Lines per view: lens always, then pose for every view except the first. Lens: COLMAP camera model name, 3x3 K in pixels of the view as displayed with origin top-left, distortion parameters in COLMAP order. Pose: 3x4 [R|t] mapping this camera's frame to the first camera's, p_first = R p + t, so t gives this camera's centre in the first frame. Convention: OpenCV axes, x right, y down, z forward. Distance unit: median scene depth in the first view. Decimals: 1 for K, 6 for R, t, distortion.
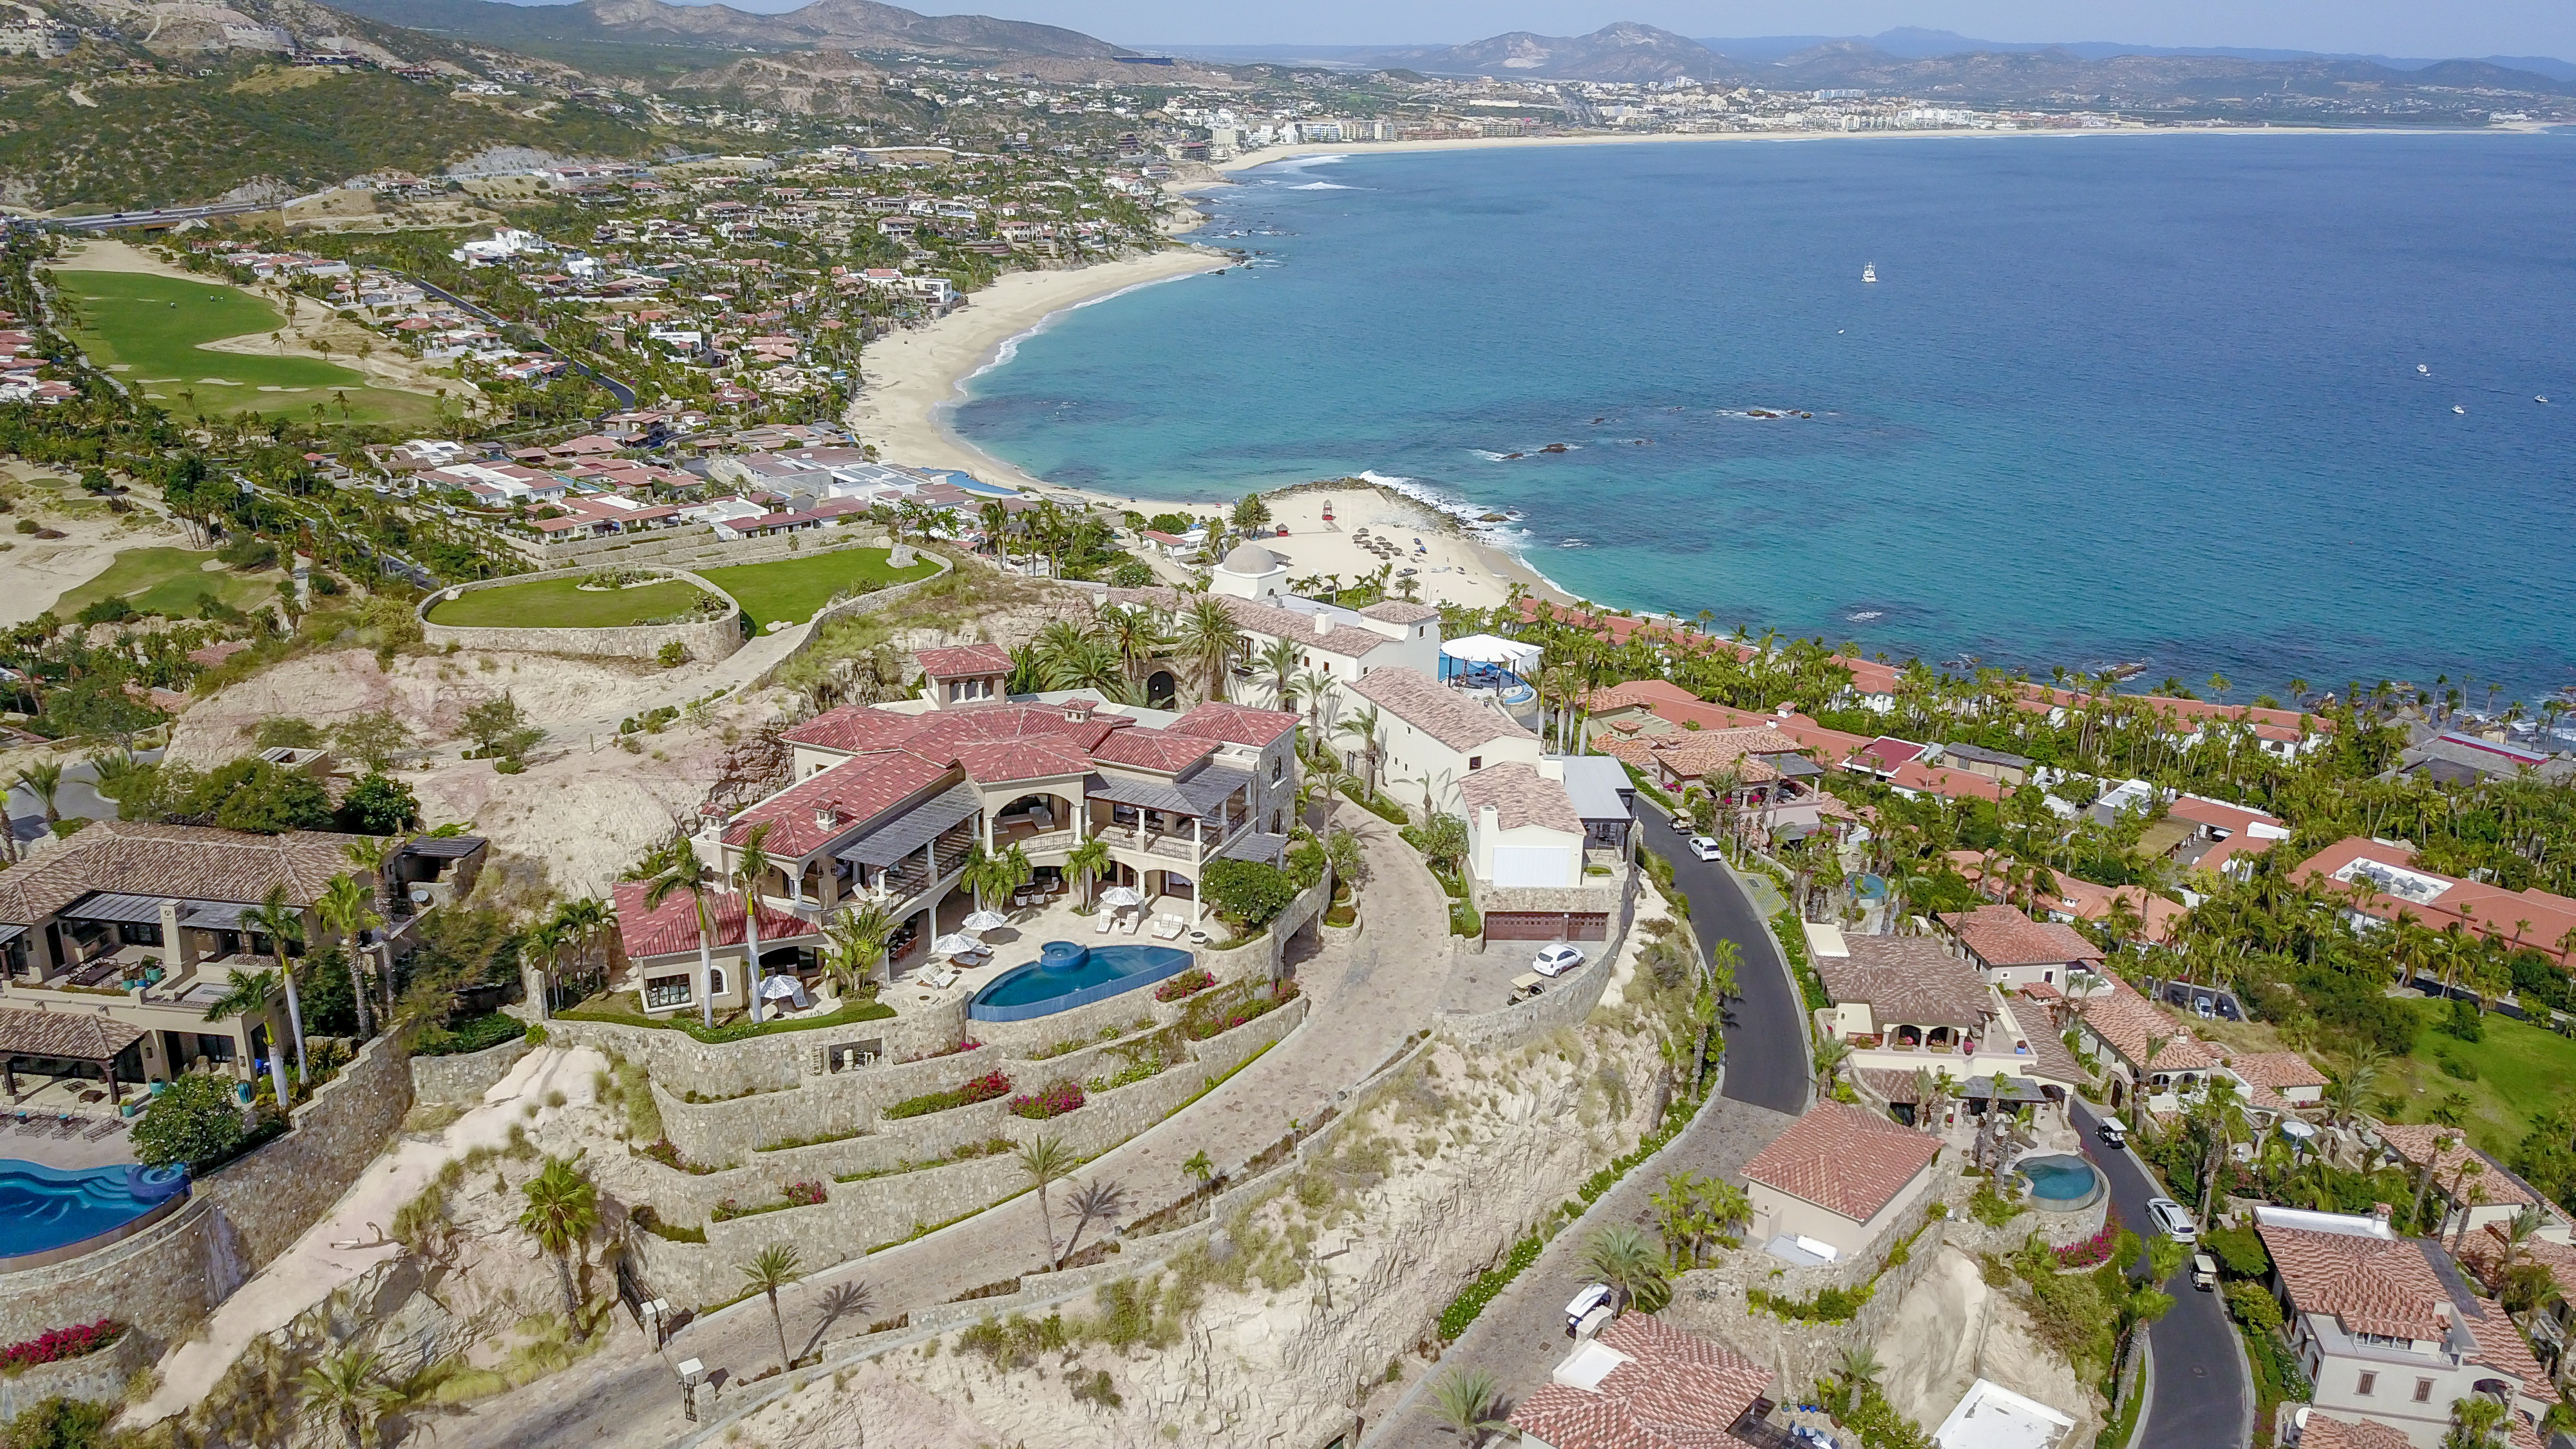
lens RADIAL K [[1992.0, 0, 1278.7], [0, 1992.0, 733.6], [0, 0, 1]] dist [-0.009326, 0.018913]
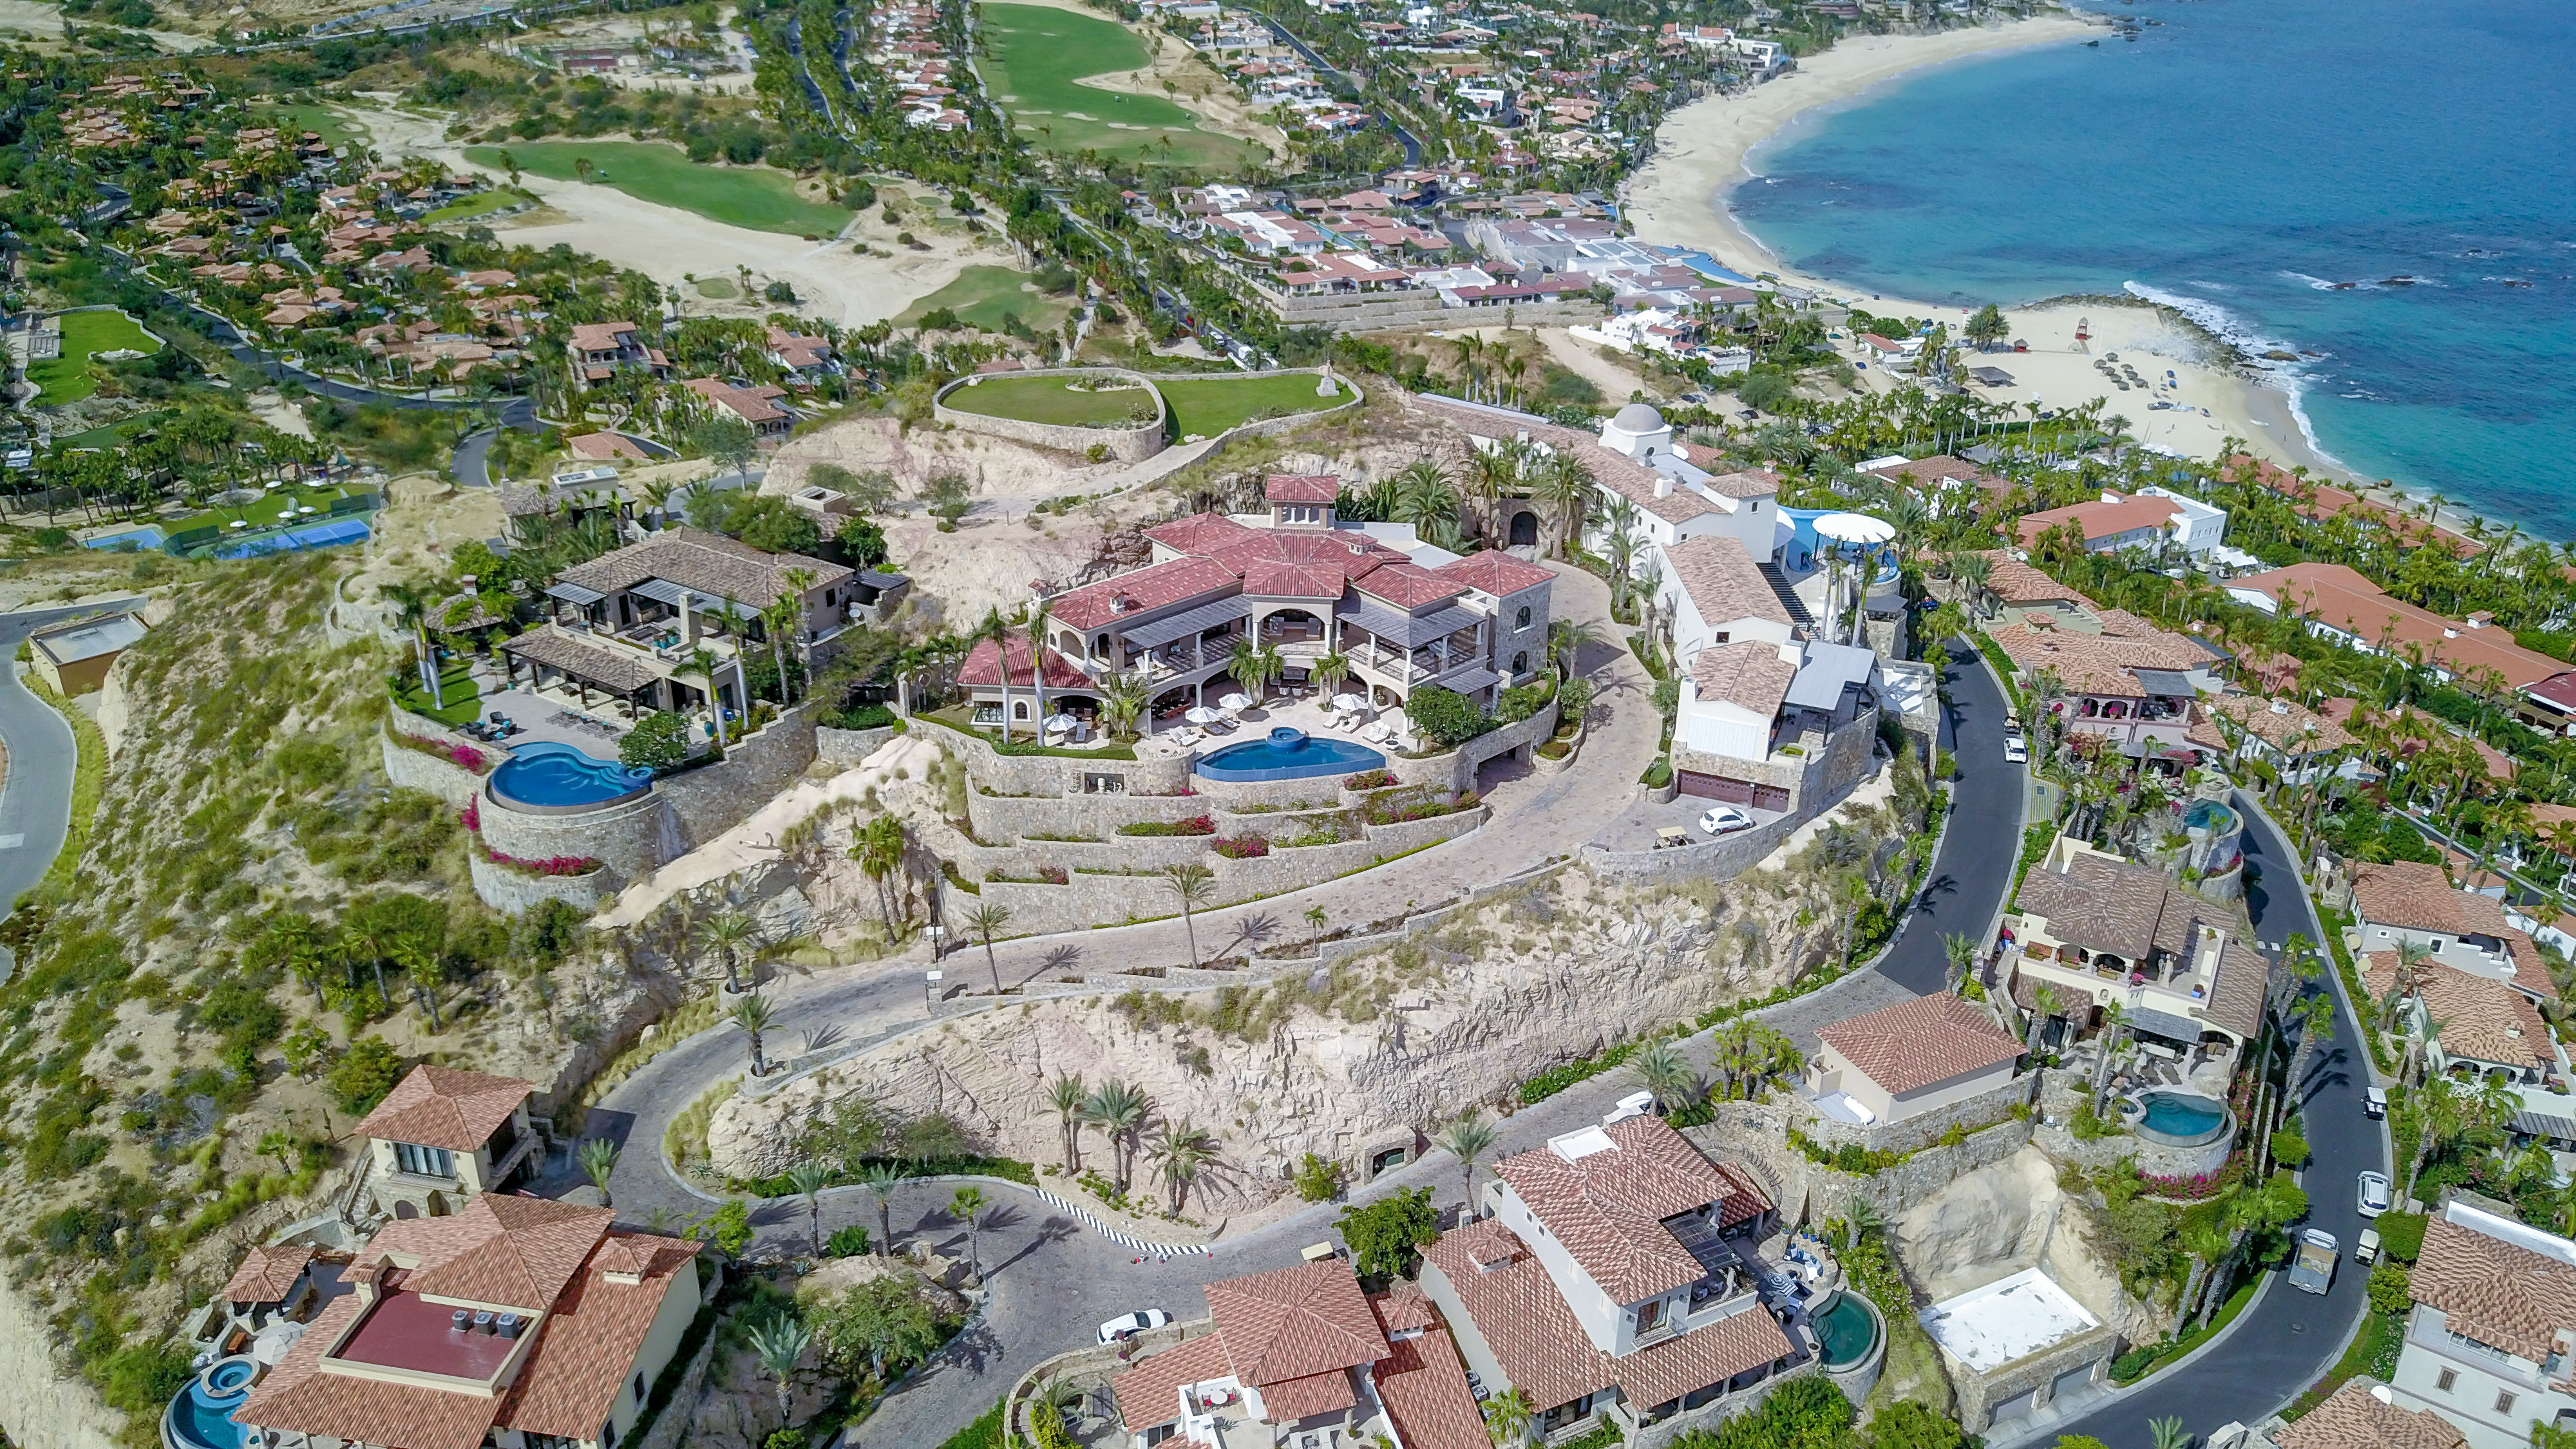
lens RADIAL K [[2001.7, 0, 1282.9], [0, 2001.7, 719.0], [0, 0, 1]] dist [0.005514, -0.010647]
pose [[0.909075, 0.175039, -0.378080, 0.321849], [-0.130767, 0.981483, 0.139972, -0.068209], [0.395579, -0.077804, 0.915130, -0.140268]]
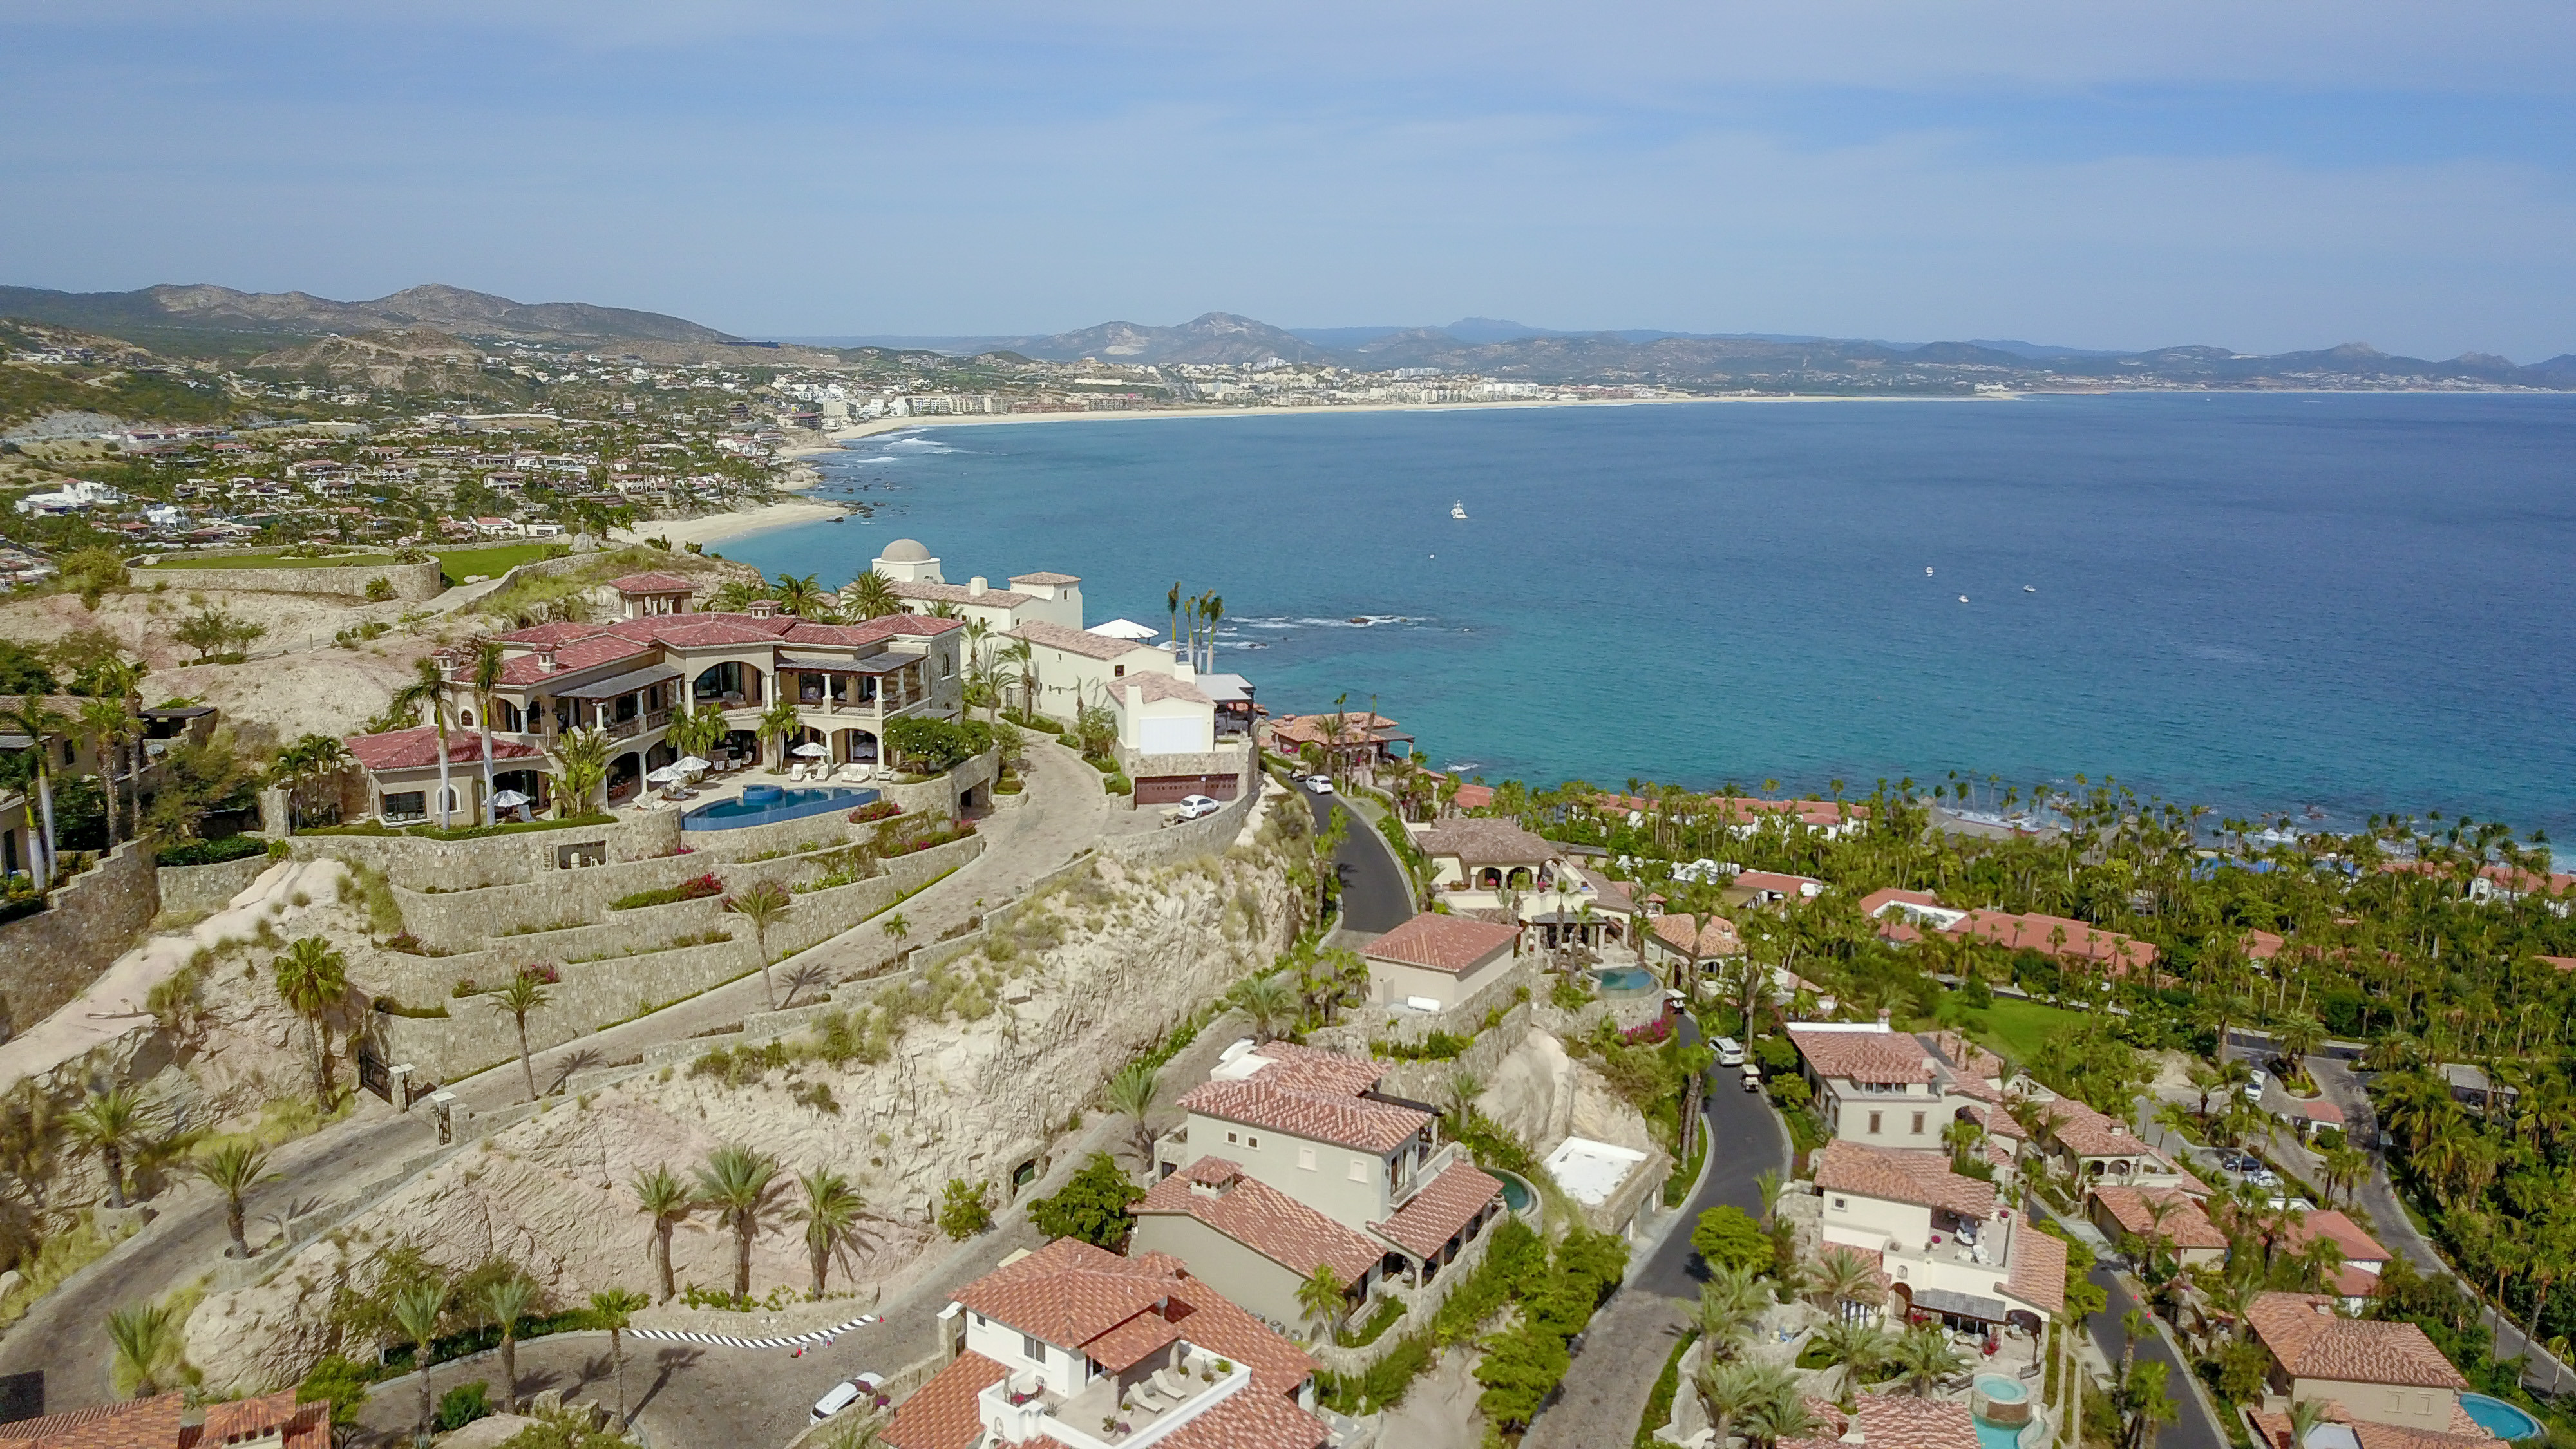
lens RADIAL K [[1986.9, 0, 1281.5], [0, 1986.9, 732.6], [0, 0, 1]] dist [-0.005518, 0.016332]
pose [[0.981244, -0.042179, 0.188099, -0.026605], [0.067445, 0.989215, -0.130015, 0.216311], [-0.180586, 0.140263, 0.973506, -0.143849]]
